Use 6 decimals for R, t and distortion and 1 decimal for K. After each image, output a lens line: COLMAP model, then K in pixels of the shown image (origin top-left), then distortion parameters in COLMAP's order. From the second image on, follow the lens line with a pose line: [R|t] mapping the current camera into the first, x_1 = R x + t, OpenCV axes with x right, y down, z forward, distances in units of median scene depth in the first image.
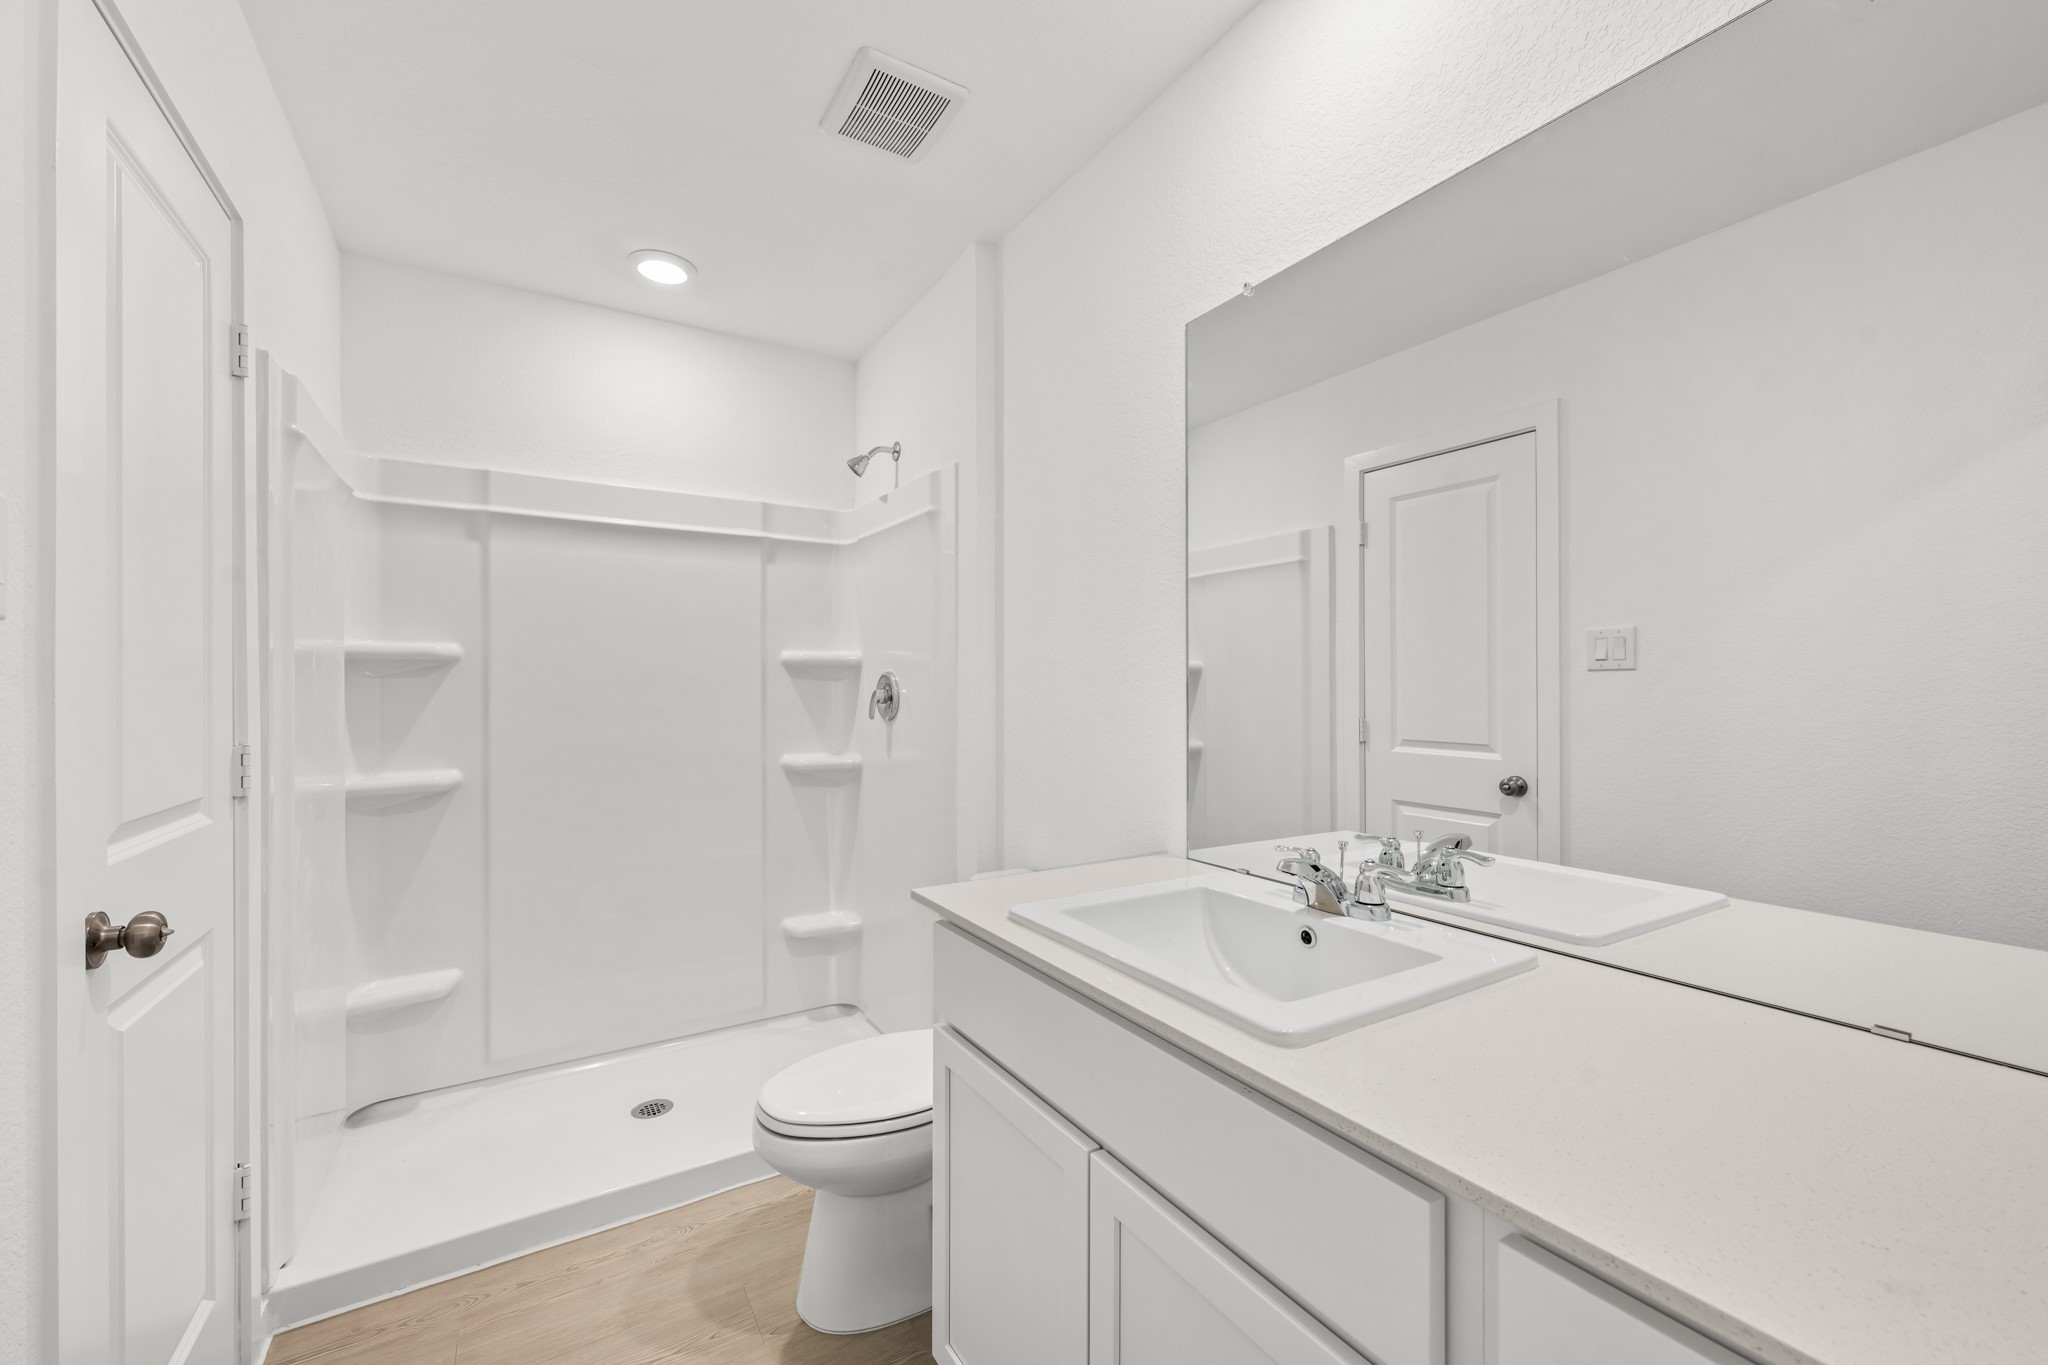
lens RADIAL K [[815.9, 0, 1024.0], [0, 815.9, 682.5], [0, 0, 1]] dist [0.001503, 0.000471]
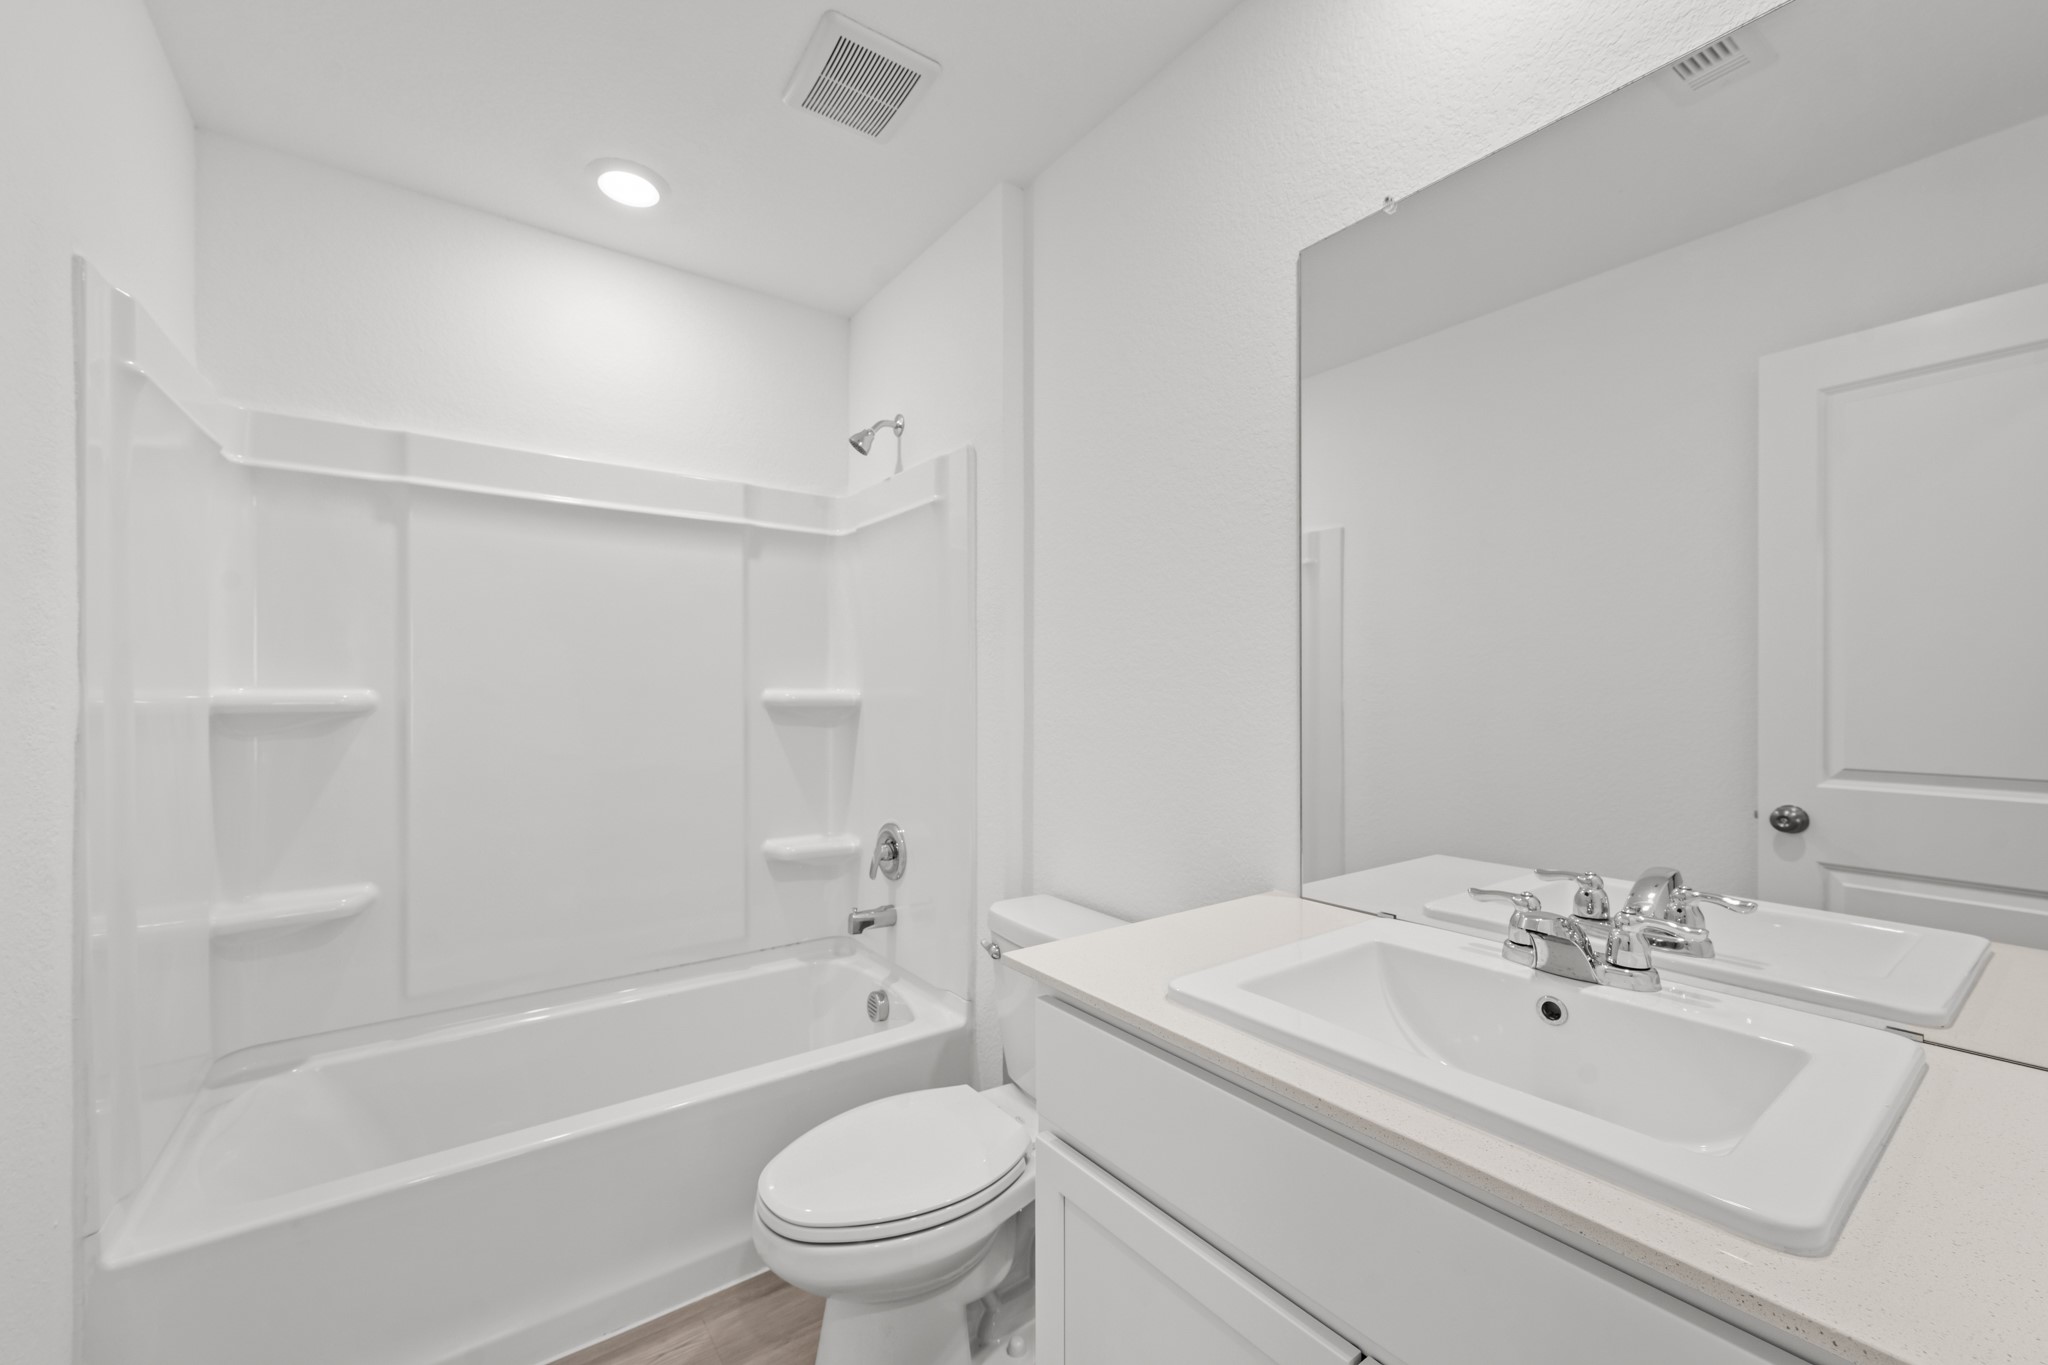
lens RADIAL K [[804.0, 0, 1023.6], [0, 804.0, 709.8], [0, 0, 1]] dist [-0.000103, 0.016145]
pose [[0.997180, -0.000165, 0.075052, -0.102656], [-0.000385, 0.999973, 0.007309, 0.012411], [-0.075052, -0.007318, 0.997153, 0.146142]]
